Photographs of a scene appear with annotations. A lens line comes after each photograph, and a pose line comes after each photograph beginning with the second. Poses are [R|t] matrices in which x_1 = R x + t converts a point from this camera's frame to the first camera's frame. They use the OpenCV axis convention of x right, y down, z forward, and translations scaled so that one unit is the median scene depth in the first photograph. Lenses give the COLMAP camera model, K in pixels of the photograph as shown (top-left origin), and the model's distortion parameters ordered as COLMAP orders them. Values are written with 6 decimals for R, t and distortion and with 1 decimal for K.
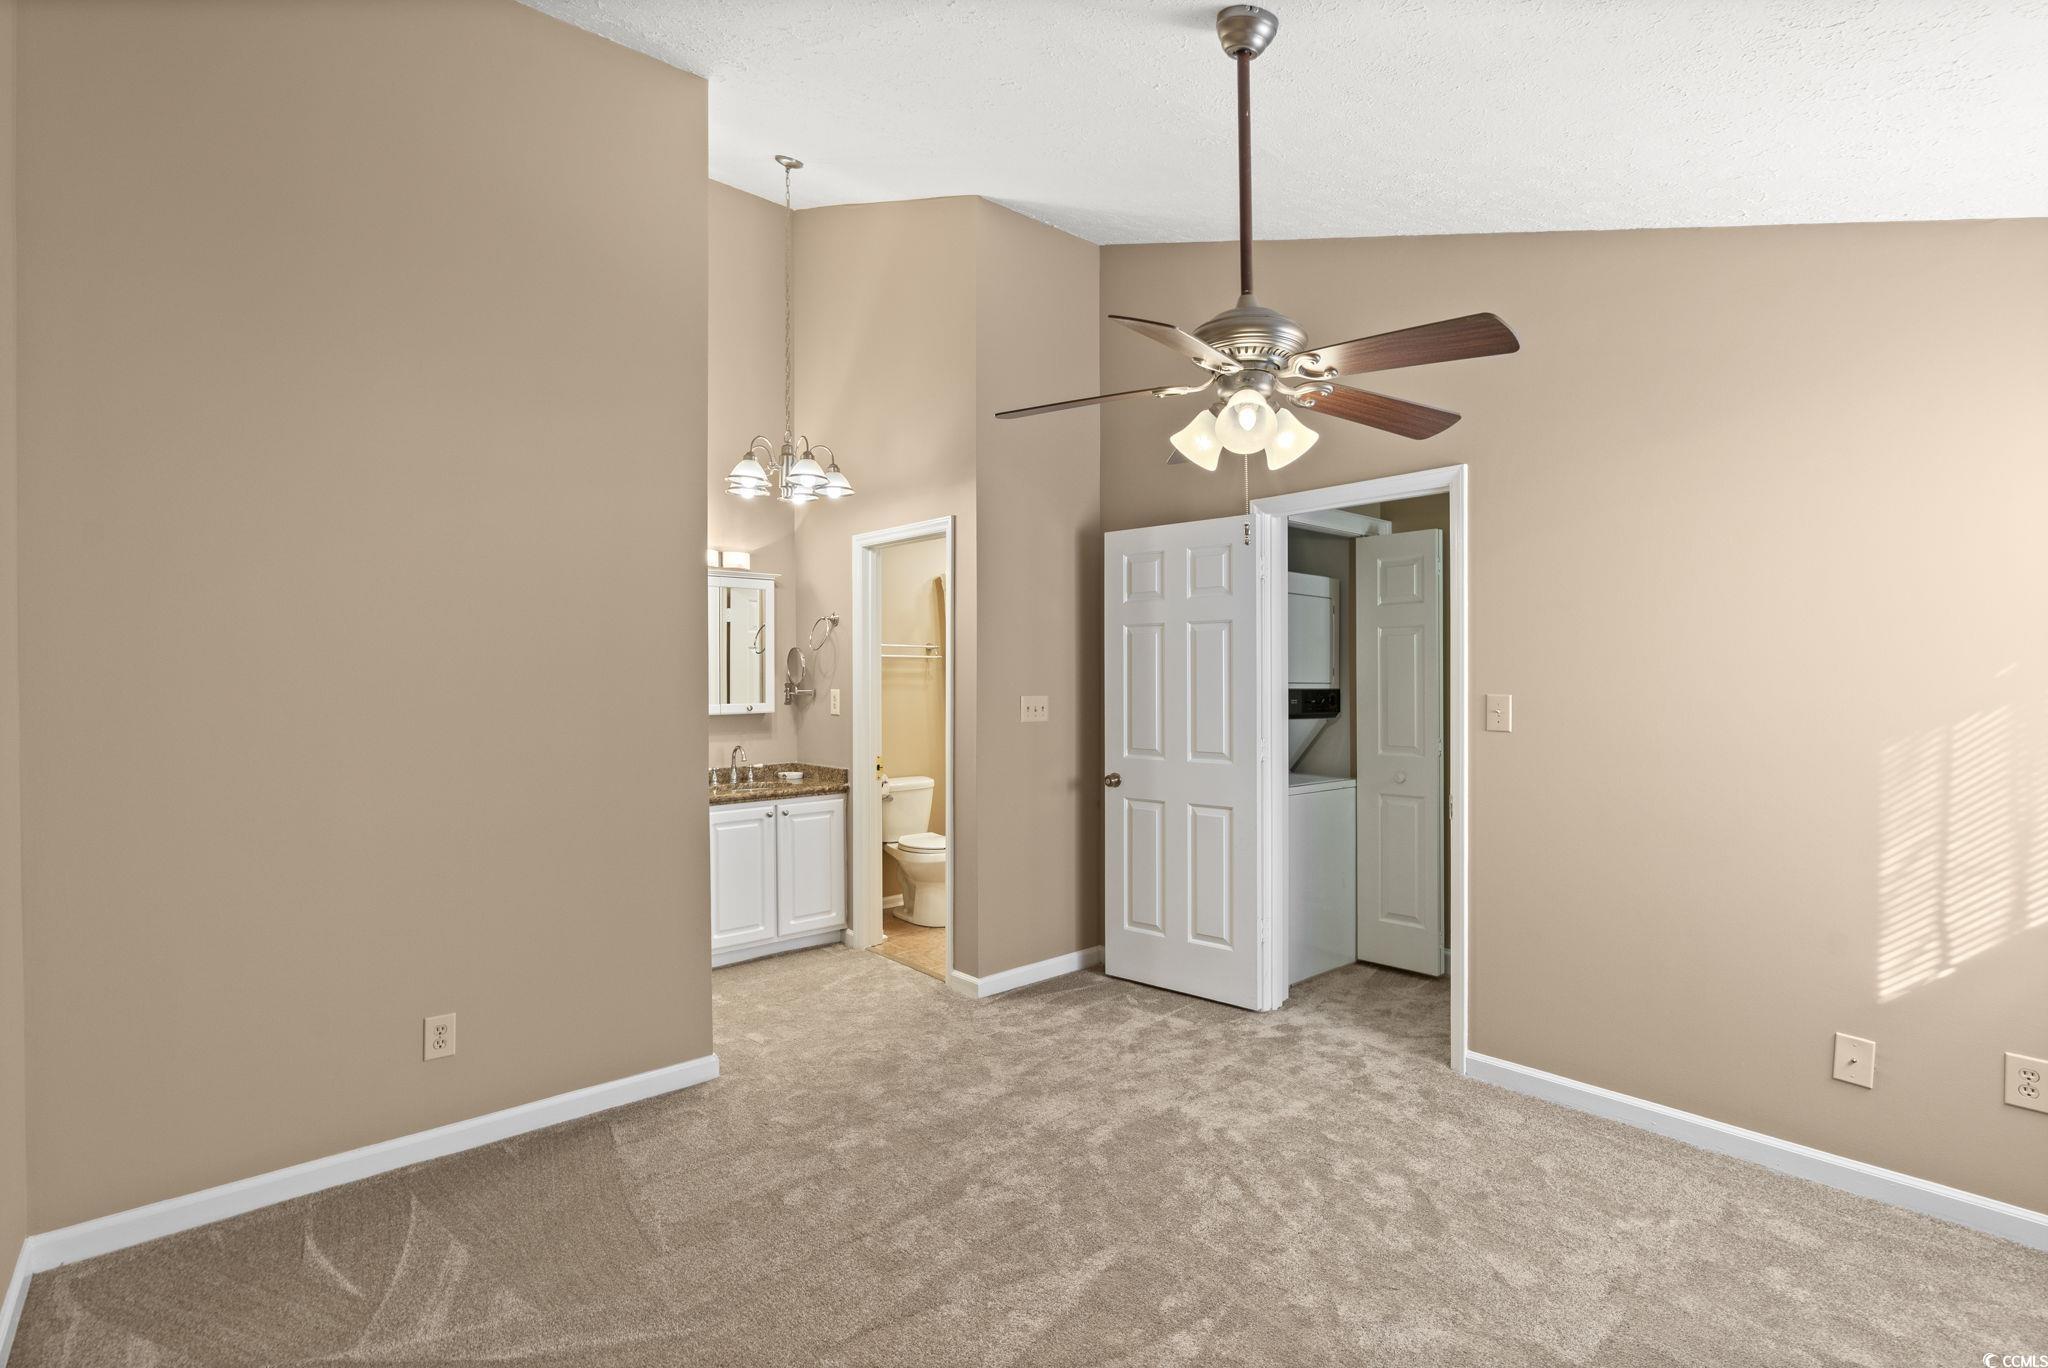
lens RADIAL K [[942.0, 0, 1015.6], [0, 942.0, 684.5], [0, 0, 1]] dist [-0.013009, 0.003929]
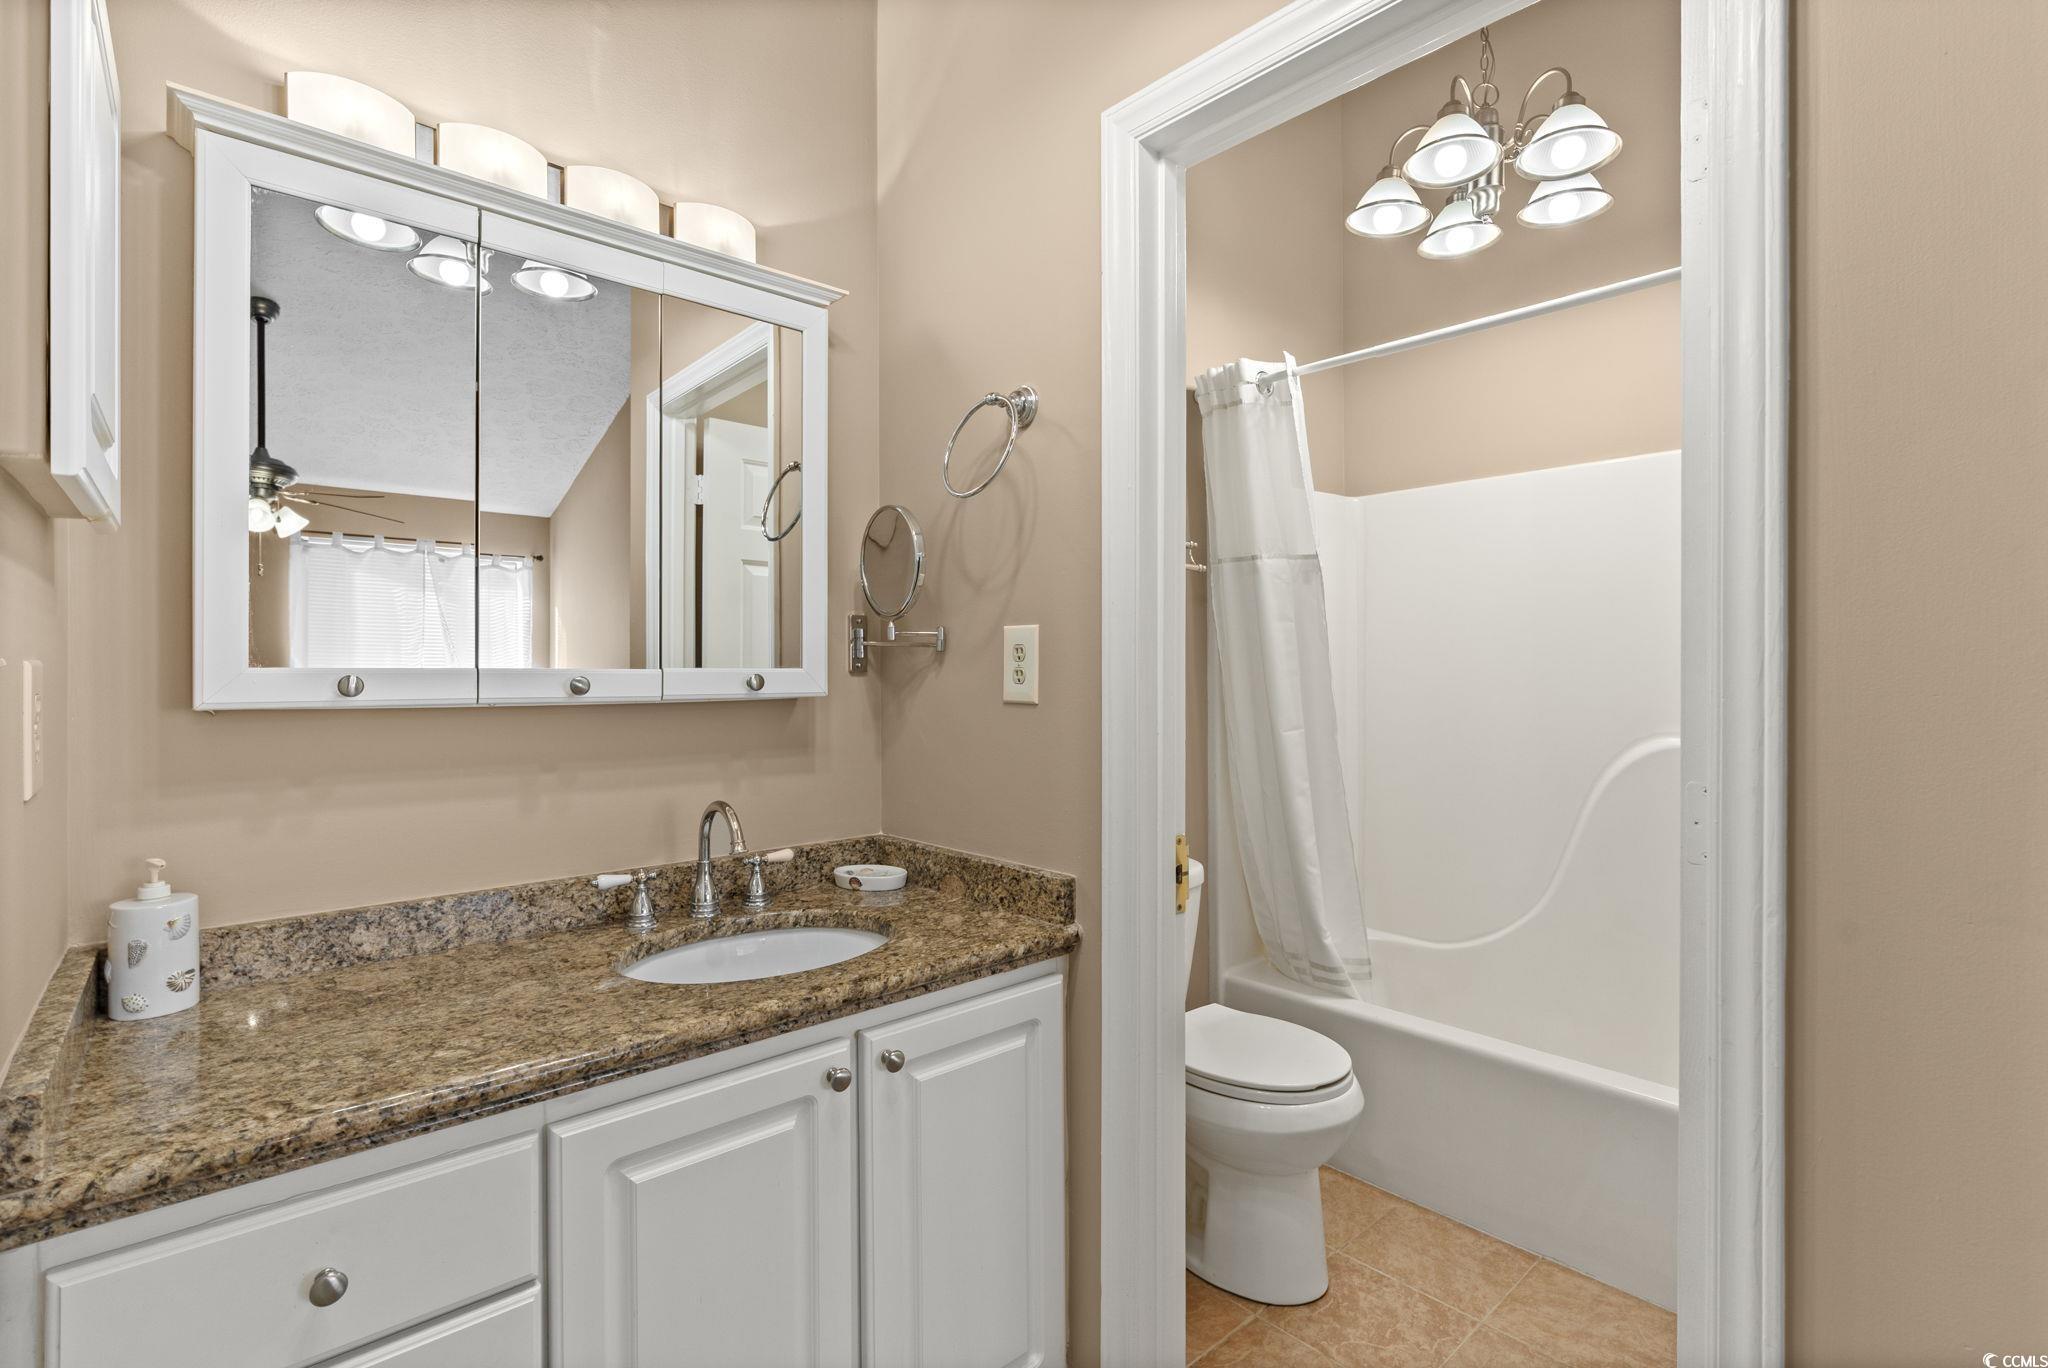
lens RADIAL K [[942.0, 0, 1026.6], [0, 942.0, 679.4], [0, 0, 1]] dist [-0.013009, 0.003929]
pose [[0.999628, 0.004261, 0.026933, -0.197613], [-0.004283, 0.999991, 0.000726, 0.023662], [-0.026929, -0.000841, 0.999637, 0.672625]]
